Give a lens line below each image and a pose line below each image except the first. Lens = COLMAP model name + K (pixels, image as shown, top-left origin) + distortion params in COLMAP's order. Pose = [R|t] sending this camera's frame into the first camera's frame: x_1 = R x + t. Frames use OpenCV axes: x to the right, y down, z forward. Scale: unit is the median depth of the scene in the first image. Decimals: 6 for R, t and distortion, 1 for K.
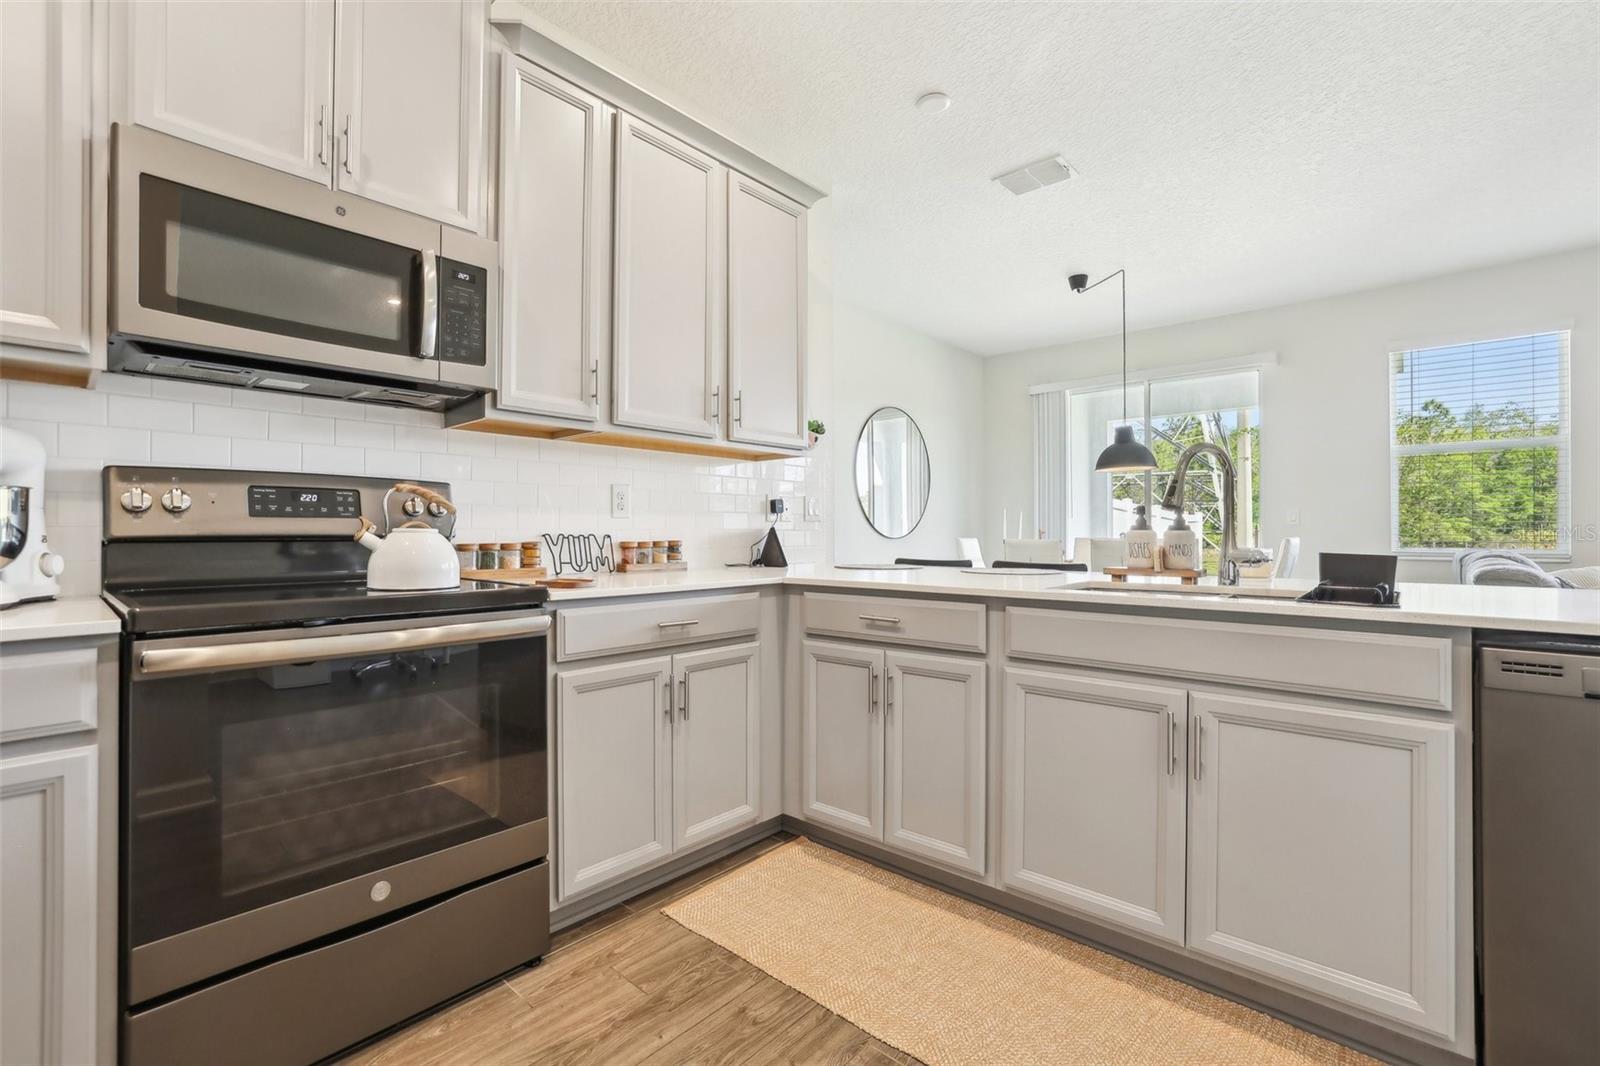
lens RADIAL K [[710.8, 0, 754.7], [0, 710.8, 532.5], [0, 0, 1]] dist [-0.030625, 0.011285]
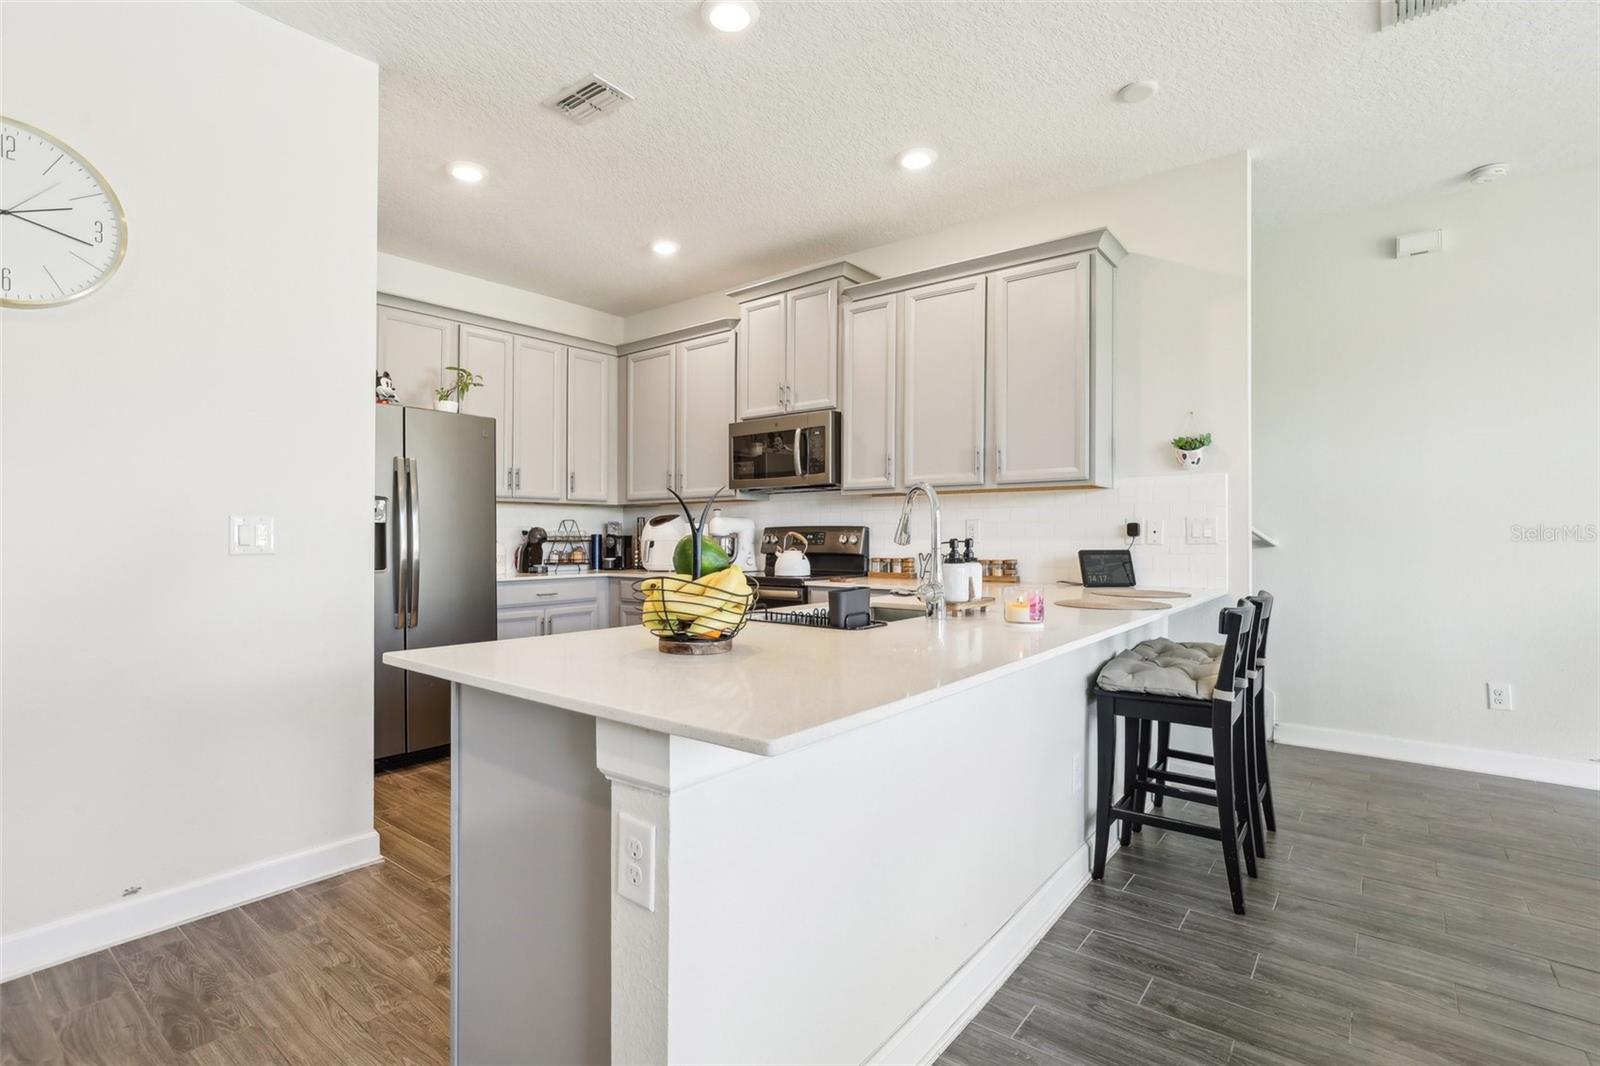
lens RADIAL K [[779.9, 0, 790.7], [0, 779.9, 525.1], [0, 0, 1]] dist [-0.008971, 0.002592]
pose [[0.074874, -0.014604, -0.997086, 1.716712], [0.001139, 0.999893, -0.014559, -0.042430], [0.997192, -0.000045, 0.074883, 0.651079]]
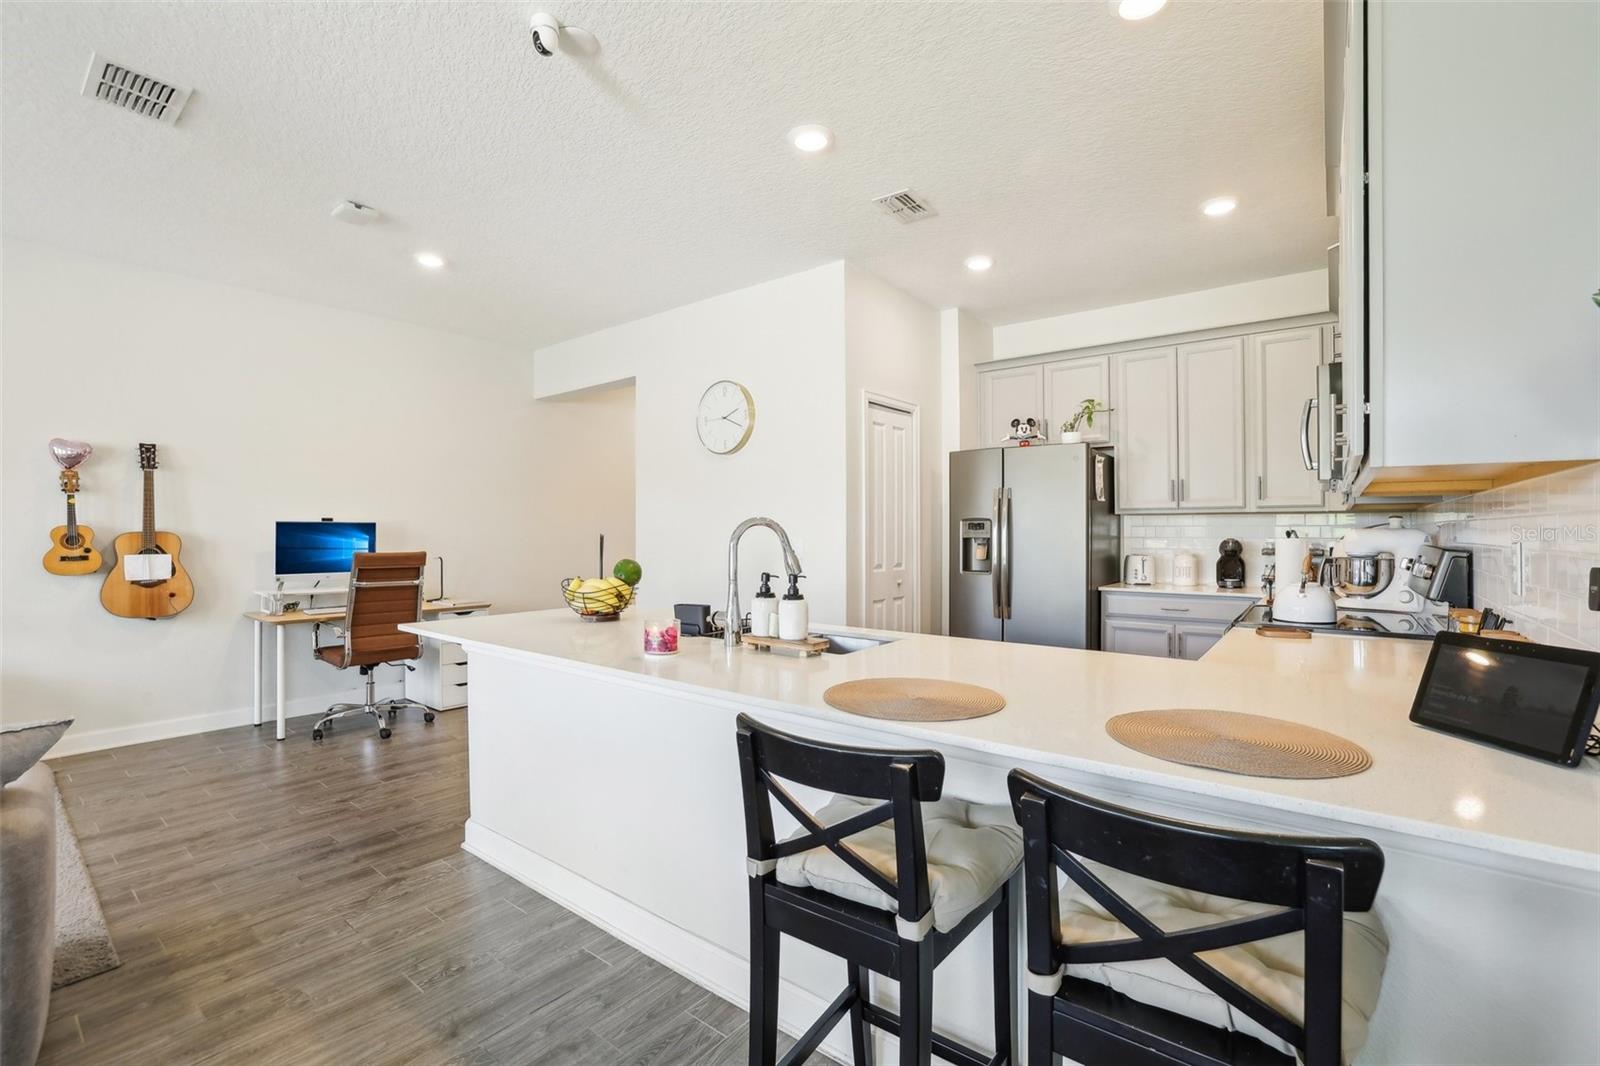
lens RADIAL K [[710.8, 0, 792.8], [0, 710.8, 541.7], [0, 0, 1]] dist [-0.030625, 0.011285]
pose [[-0.995735, 0.002977, -0.092209, 0.654898], [0.001412, 0.999854, 0.017040, -0.101816], [0.092246, 0.016837, -0.995594, 2.001373]]
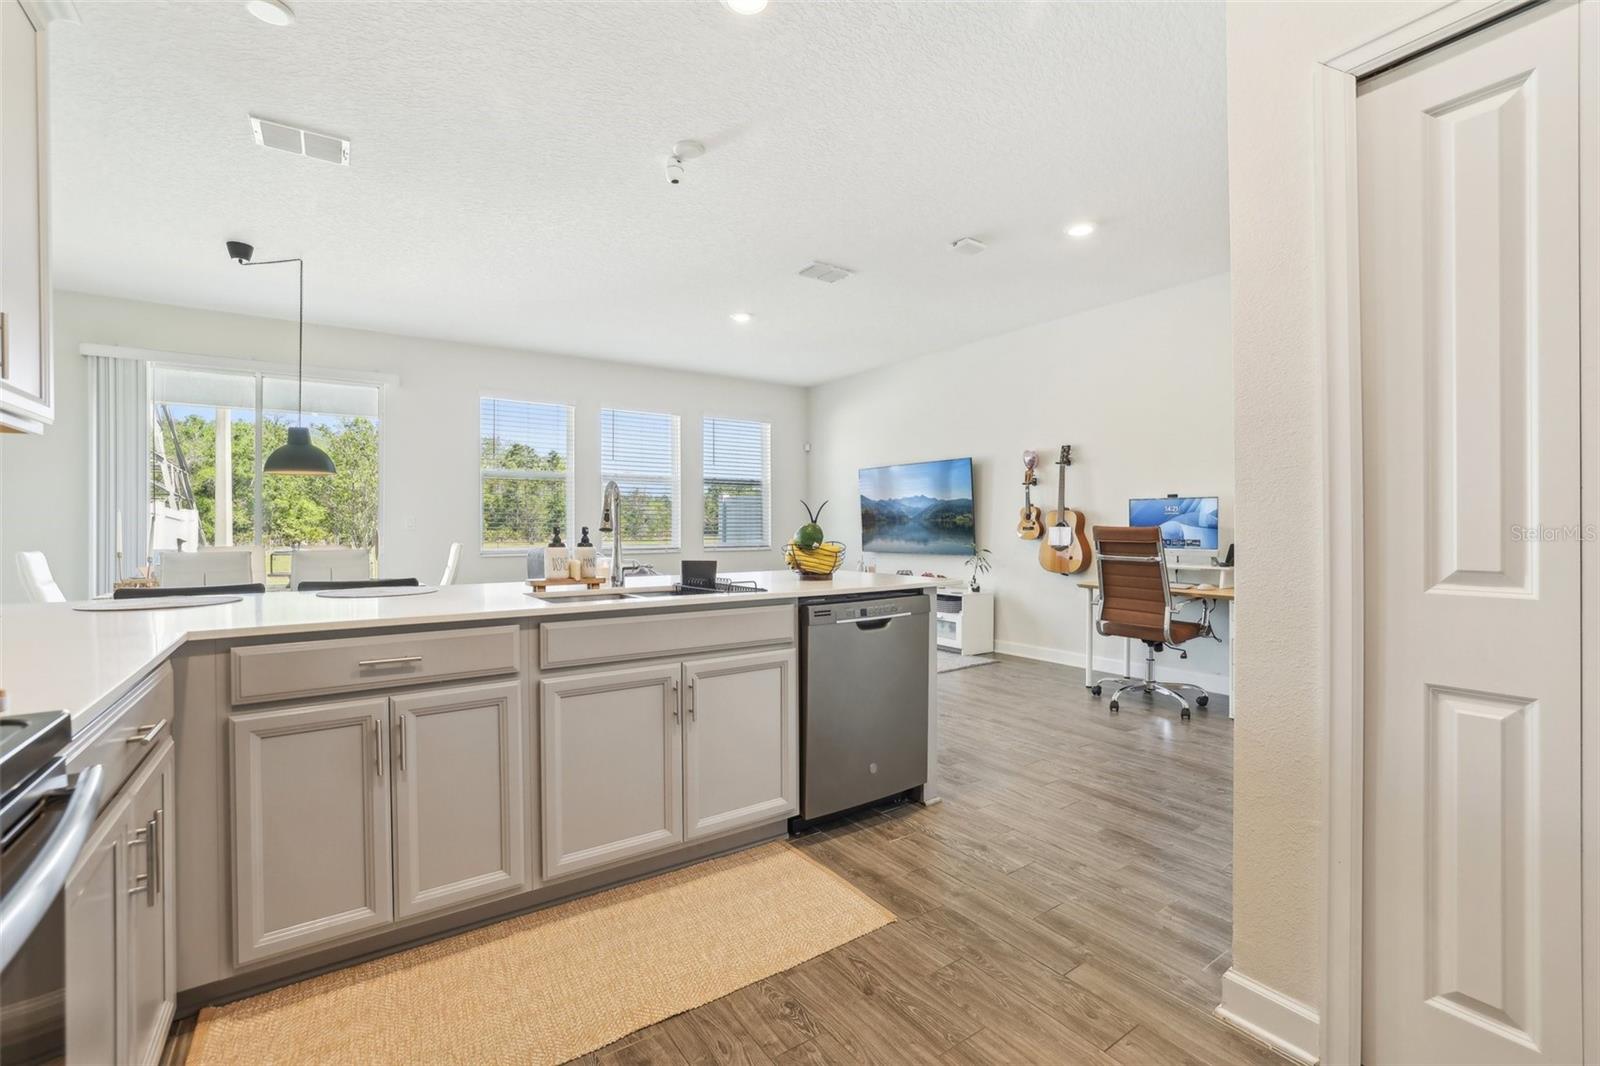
lens RADIAL K [[710.8, 0, 807.1], [0, 710.8, 531.1], [0, 0, 1]] dist [-0.030625, 0.011285]
pose [[0.187946, -0.005683, 0.982163, -0.555102], [0.002021, 0.999983, 0.005399, -0.037015], [-0.982177, 0.000970, 0.187955, 0.353753]]
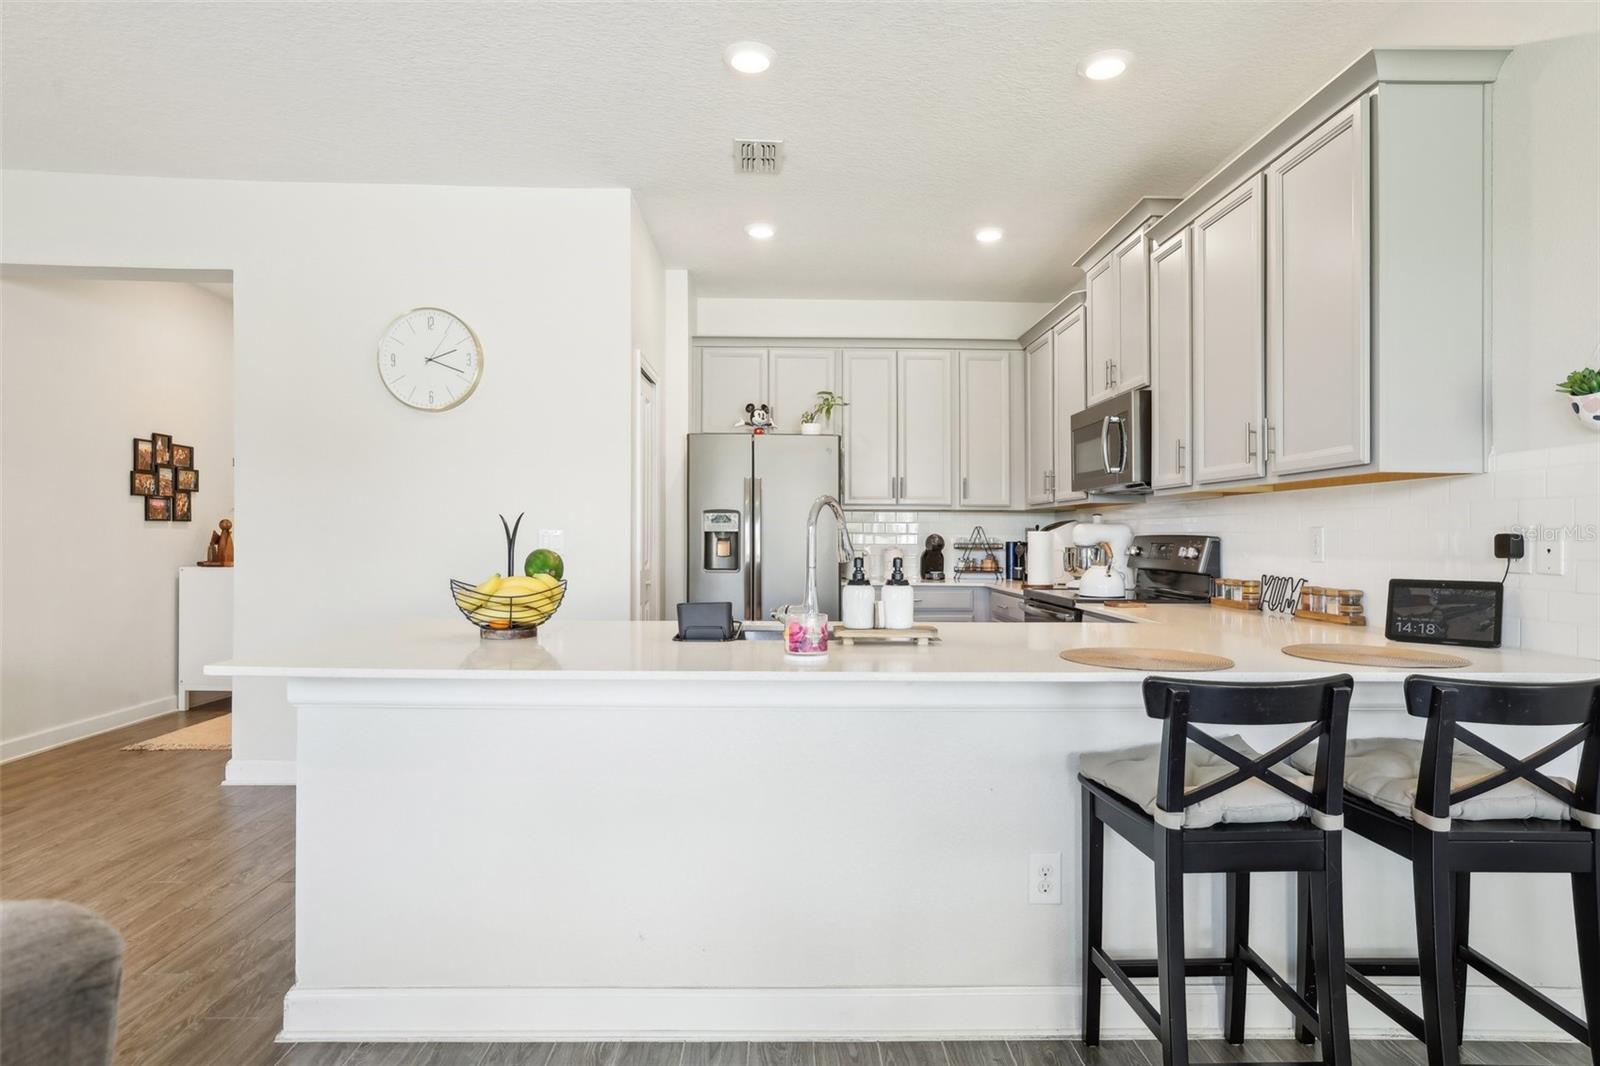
lens RADIAL K [[862.0, 0, 798.9], [0, 862.0, 528.4], [0, 0, 1]] dist [0.003661, 0.001377]
pose [[-0.713119, -0.010781, -0.700961, 1.431540], [-0.006779, 0.999941, -0.008483, -0.064902], [0.701011, -0.001297, -0.713150, 1.712671]]
